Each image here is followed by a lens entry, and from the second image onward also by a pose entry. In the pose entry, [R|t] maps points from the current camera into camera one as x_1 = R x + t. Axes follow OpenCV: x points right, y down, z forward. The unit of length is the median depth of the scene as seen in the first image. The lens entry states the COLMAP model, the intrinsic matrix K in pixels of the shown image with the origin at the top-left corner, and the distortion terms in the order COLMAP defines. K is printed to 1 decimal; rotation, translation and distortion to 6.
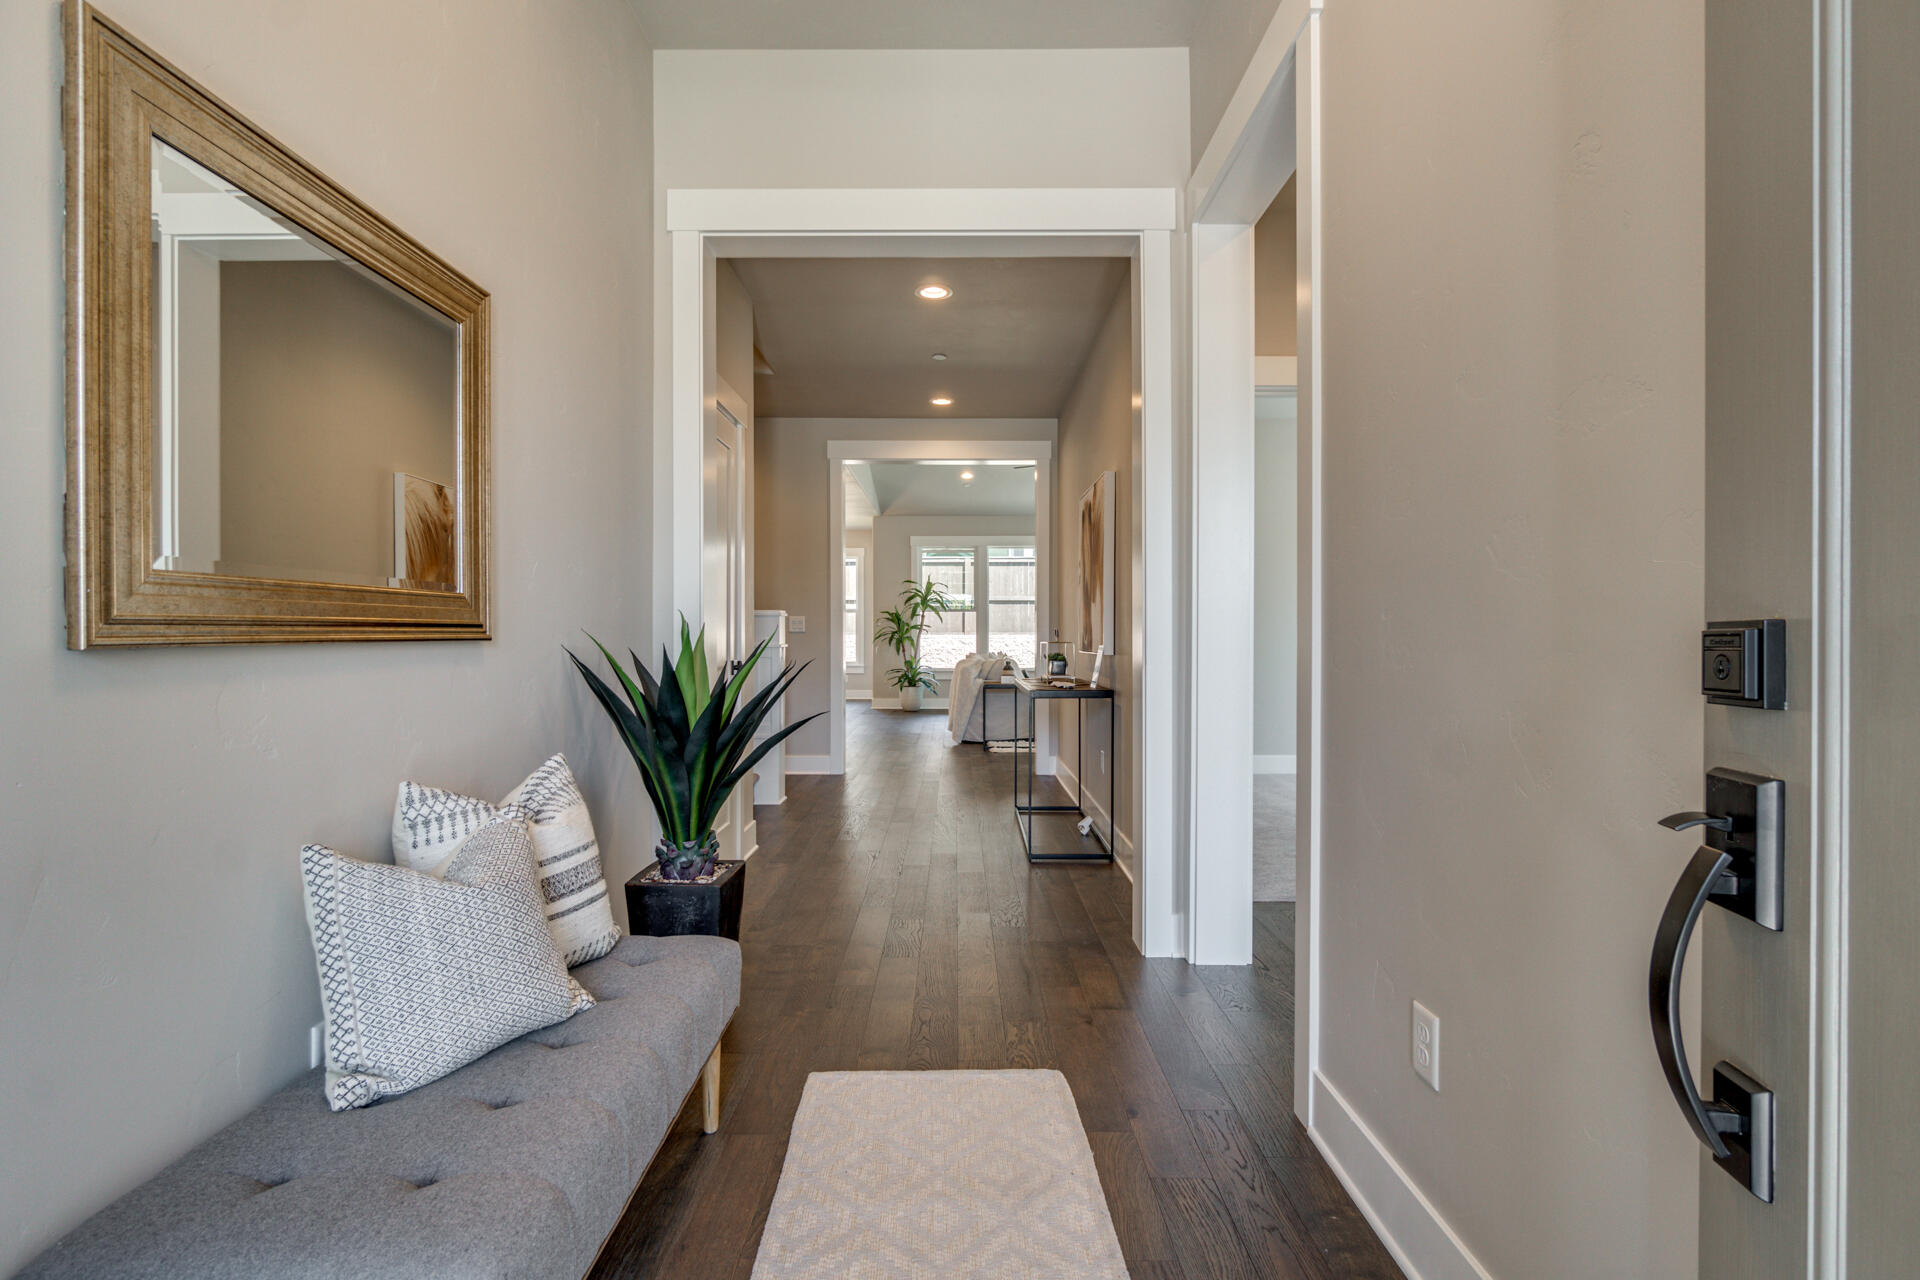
lens RADIAL K [[827.9, 0, 956.2], [0, 827.9, 635.1], [0, 0, 1]] dist [0.001889, 0.000098]
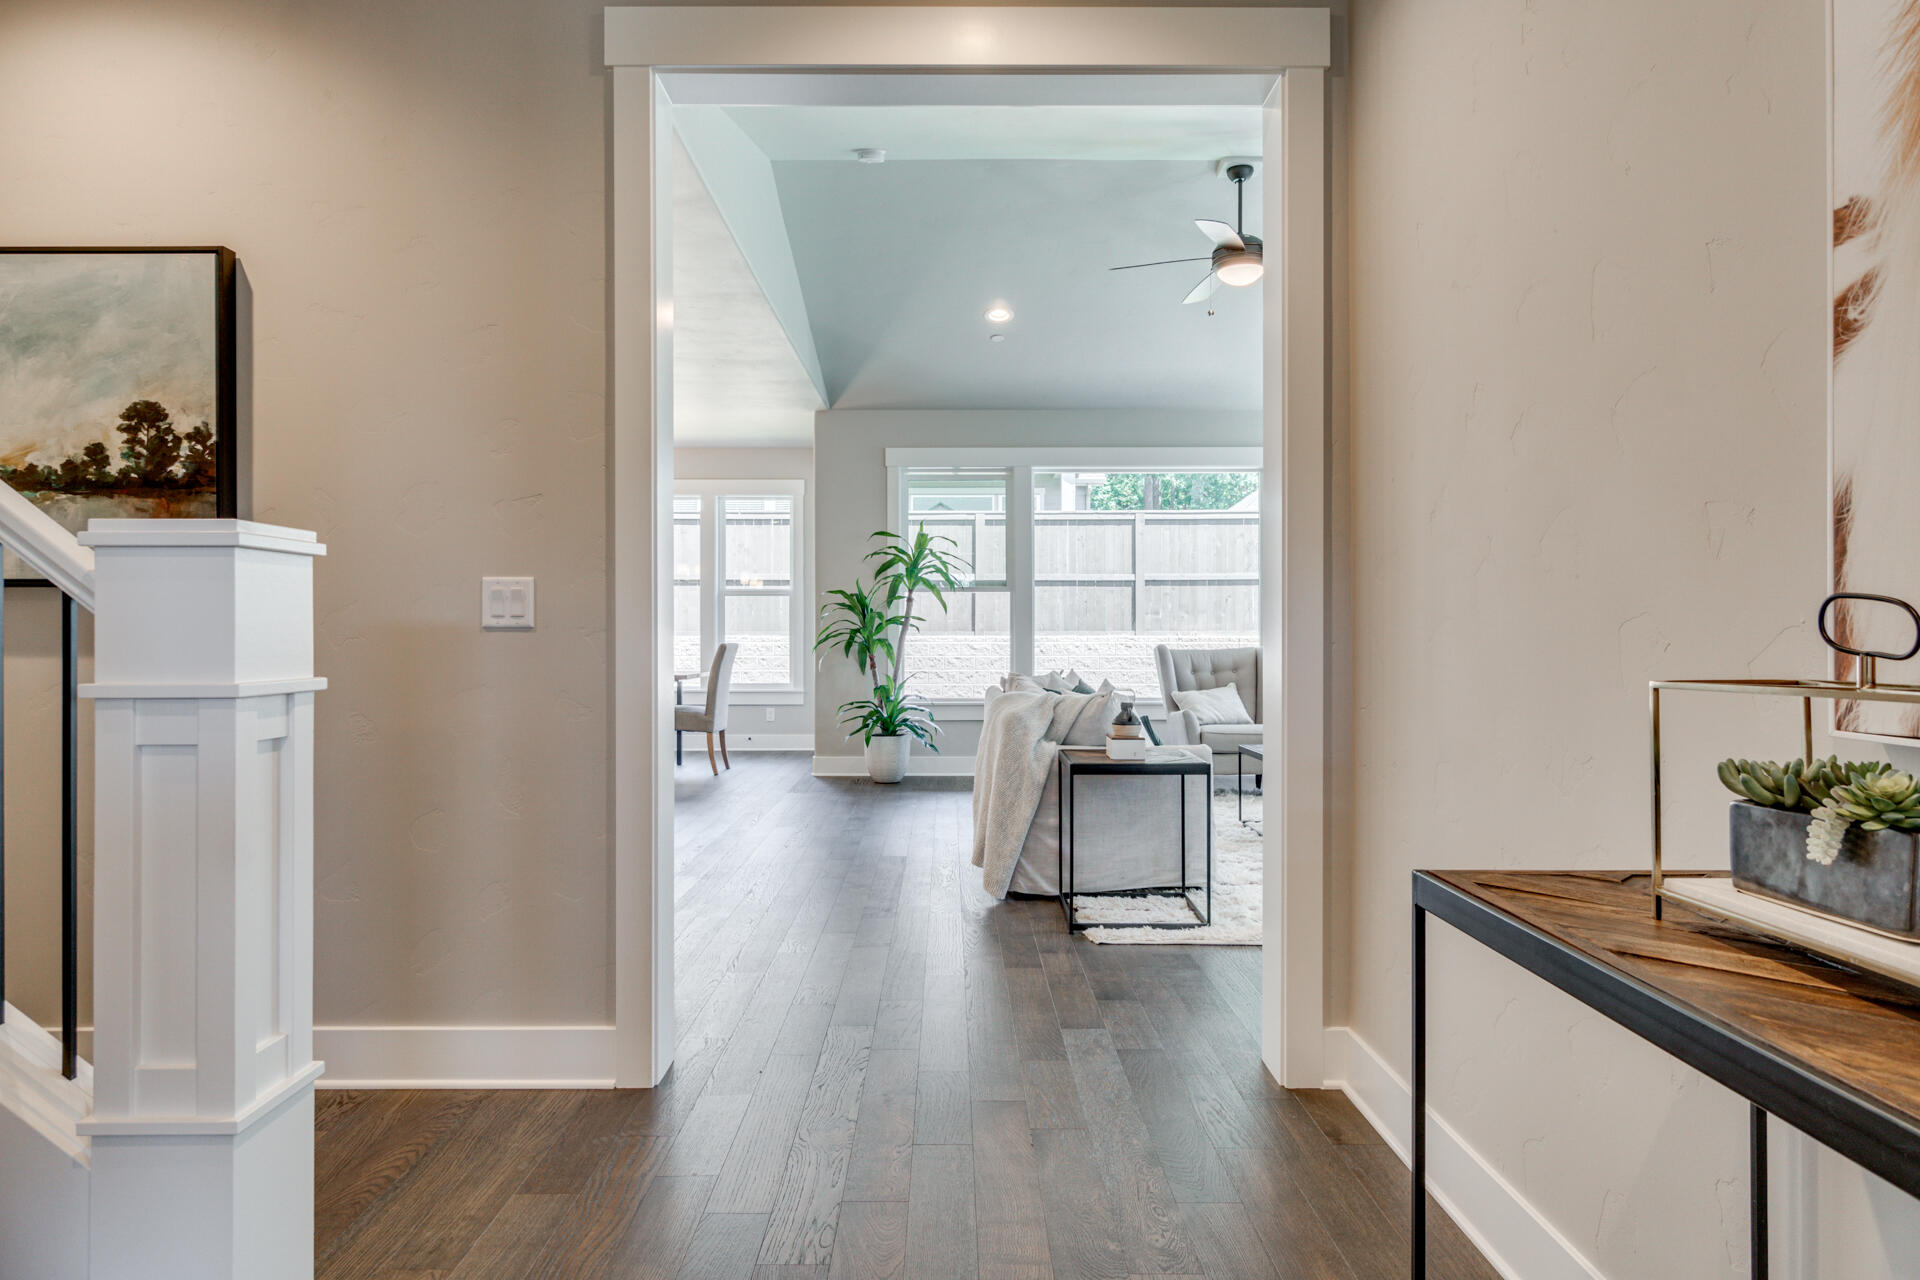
lens RADIAL K [[827.9, 0, 956.3], [0, 827.9, 633.5], [0, 0, 1]] dist [0.001889, 0.000098]
pose [[0.999780, 0.000563, 0.020982, -0.021958], [-0.000522, 0.999998, -0.002004, -0.000660], [-0.020983, 0.001992, 0.999778, 0.479414]]
